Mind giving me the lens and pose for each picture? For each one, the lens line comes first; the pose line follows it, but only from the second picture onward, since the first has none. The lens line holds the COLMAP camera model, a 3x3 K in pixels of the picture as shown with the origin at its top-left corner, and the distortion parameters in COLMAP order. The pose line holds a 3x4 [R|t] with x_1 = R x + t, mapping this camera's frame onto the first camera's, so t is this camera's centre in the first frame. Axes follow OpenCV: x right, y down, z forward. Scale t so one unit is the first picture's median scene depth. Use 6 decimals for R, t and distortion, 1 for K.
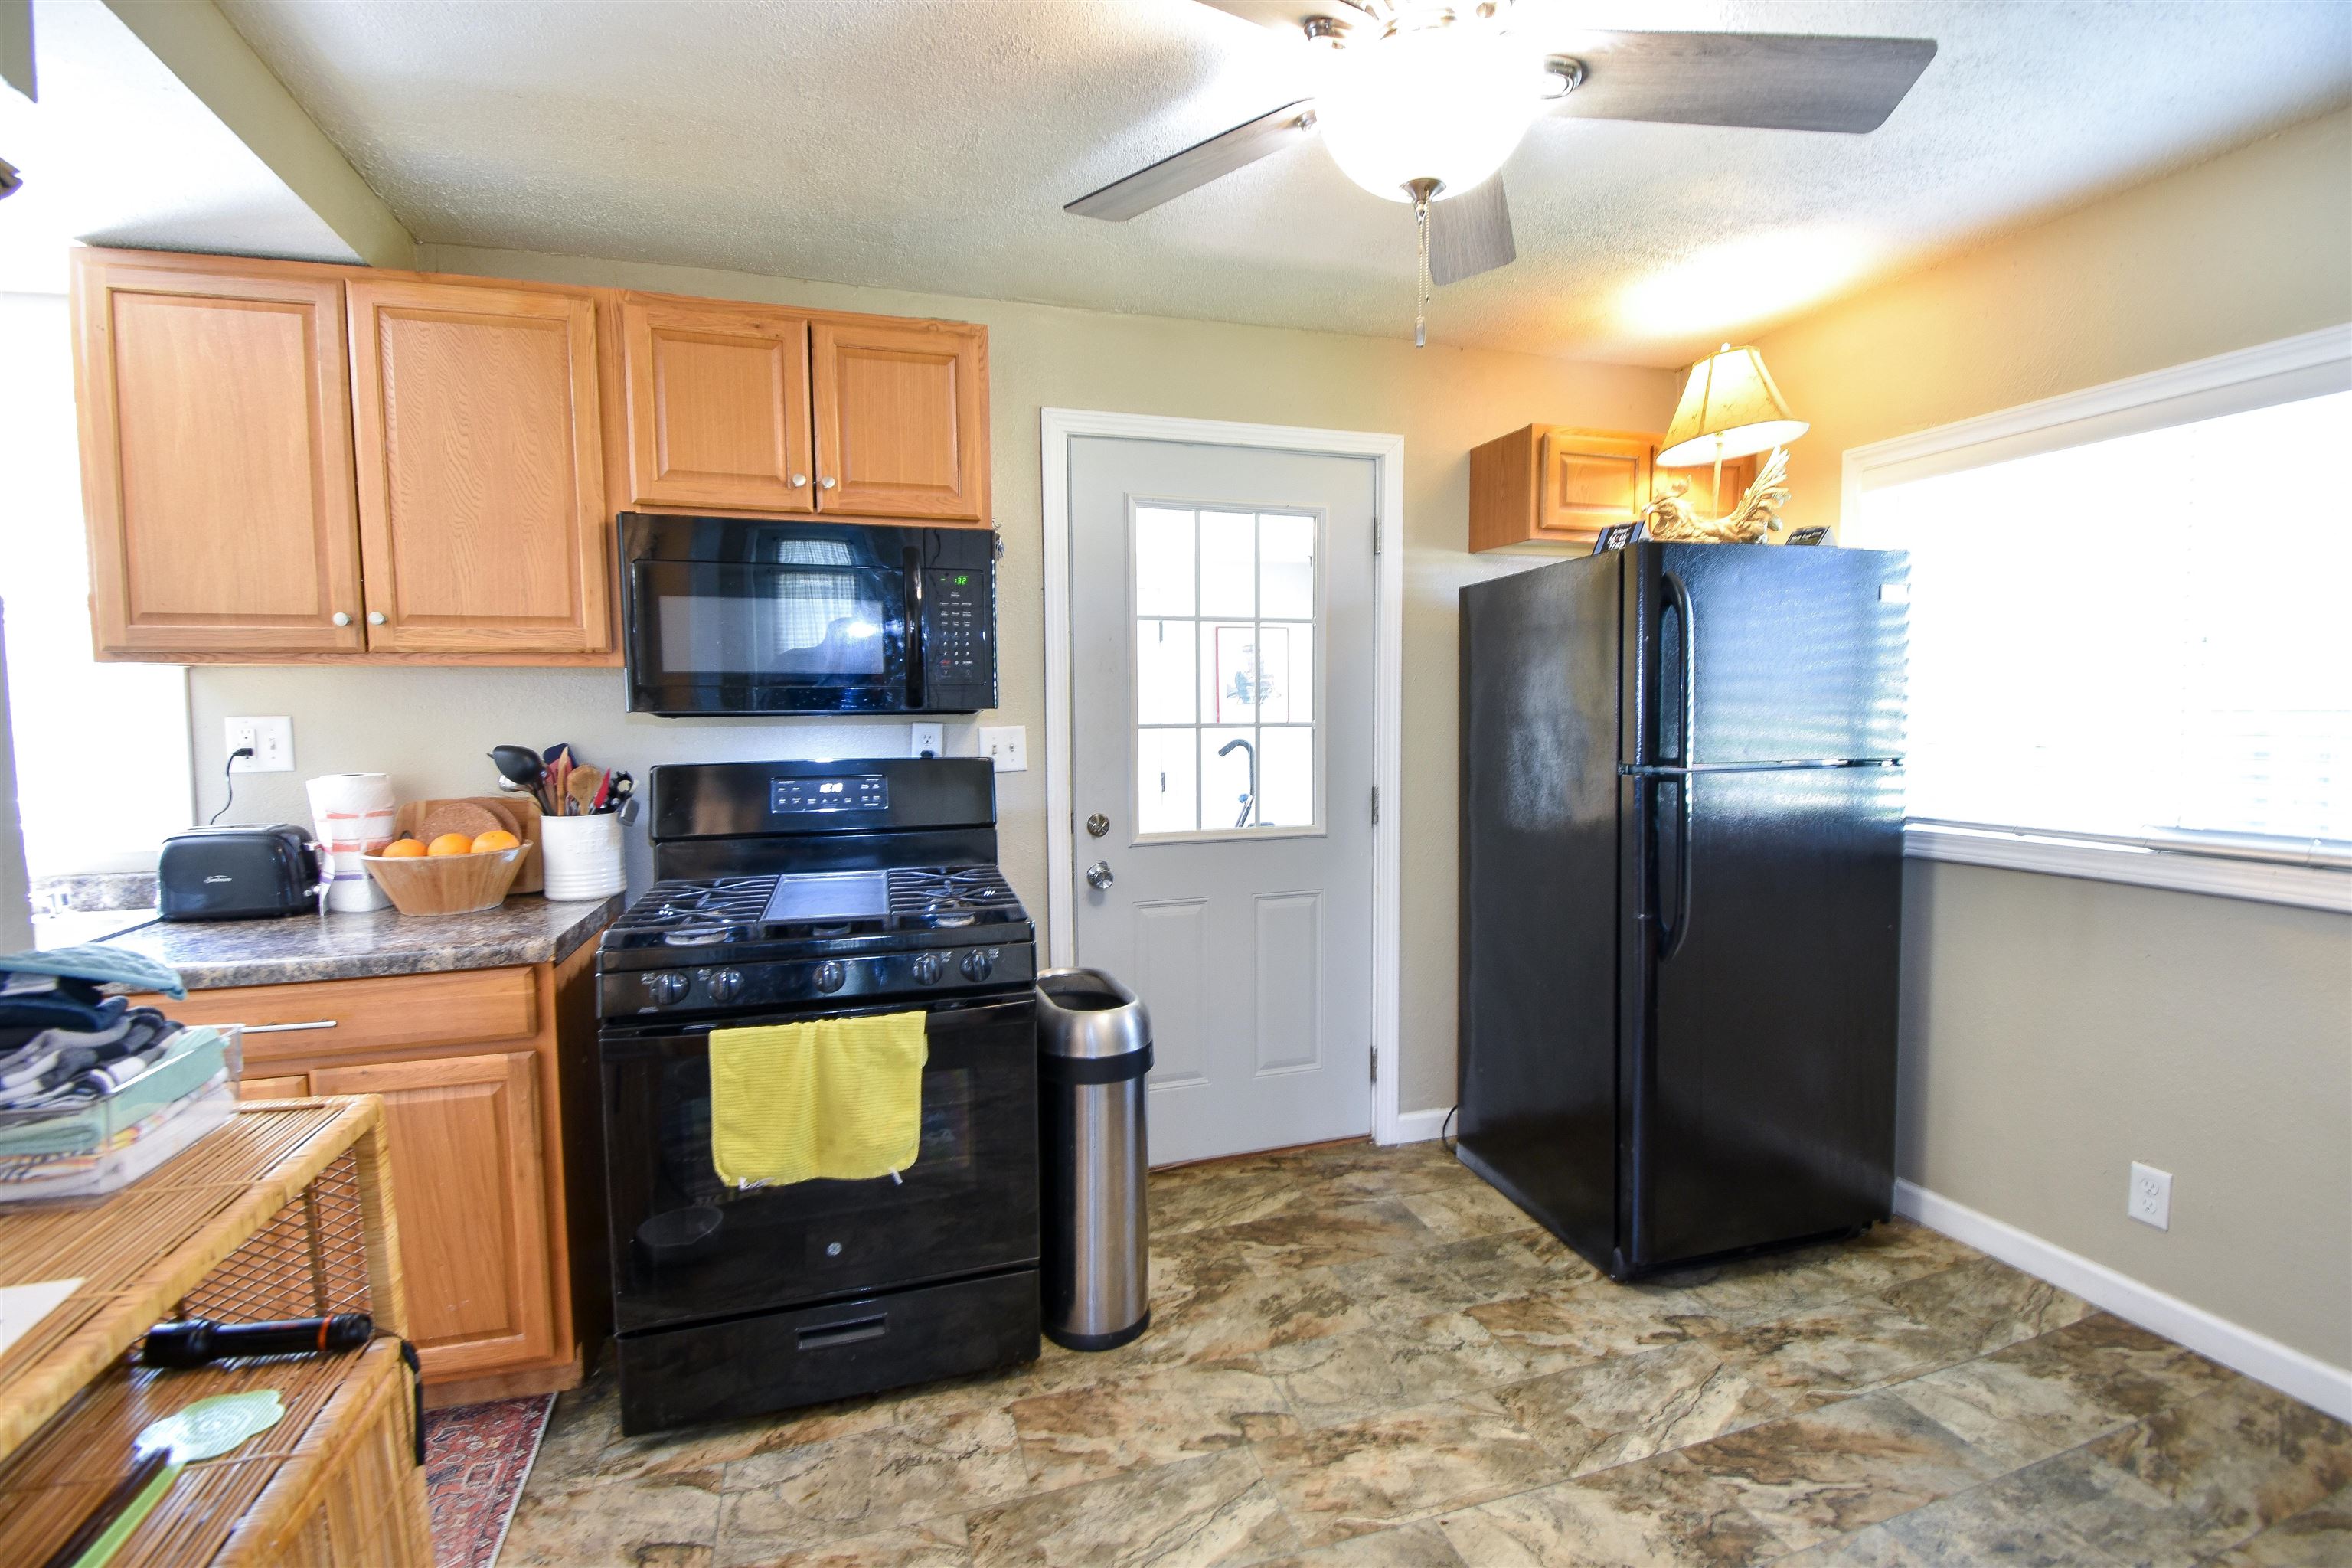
lens RADIAL K [[1065.1, 0, 1176.0], [0, 1065.1, 784.0], [0, 0, 1]] dist [-0.000024, -0.000147]
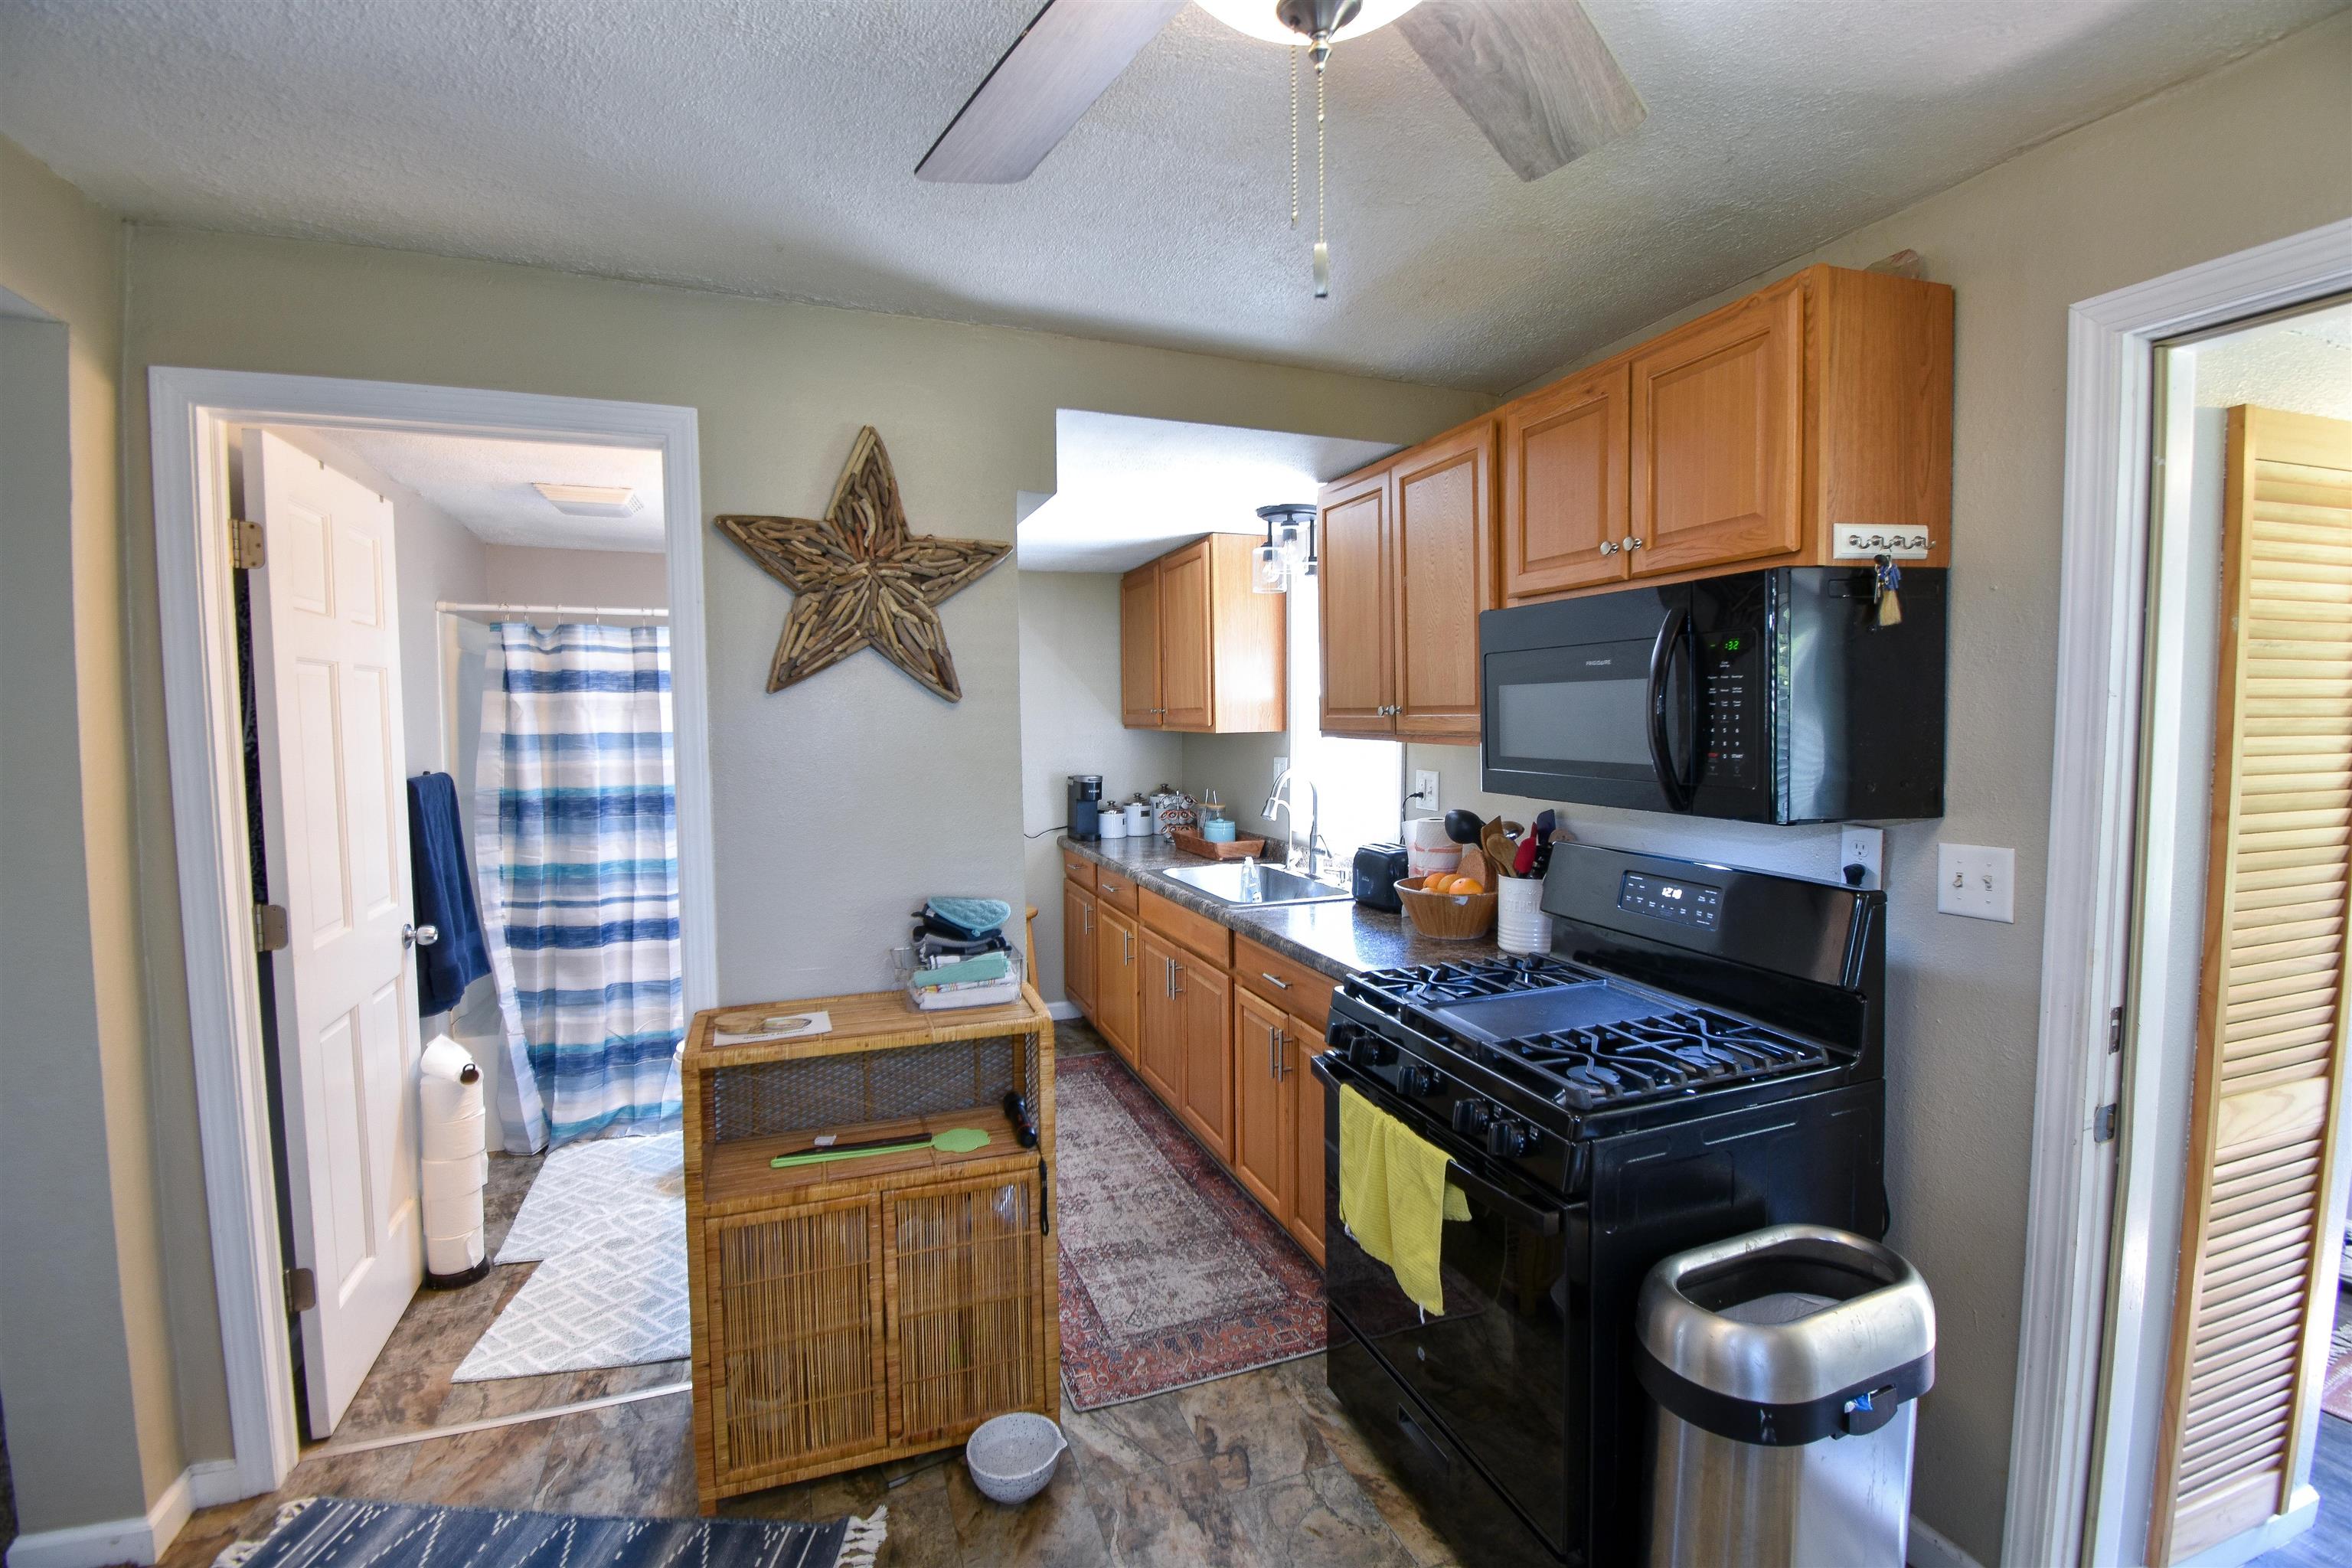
lens RADIAL K [[1049.5, 0, 1180.6], [0, 1049.5, 776.6], [0, 0, 1]] dist [0.000899, -0.016373]
pose [[0.033544, 0.069105, -0.997045, 0.544736], [-0.064593, 0.995671, 0.066836, -0.132539], [0.997348, 0.062160, 0.037863, 0.638706]]
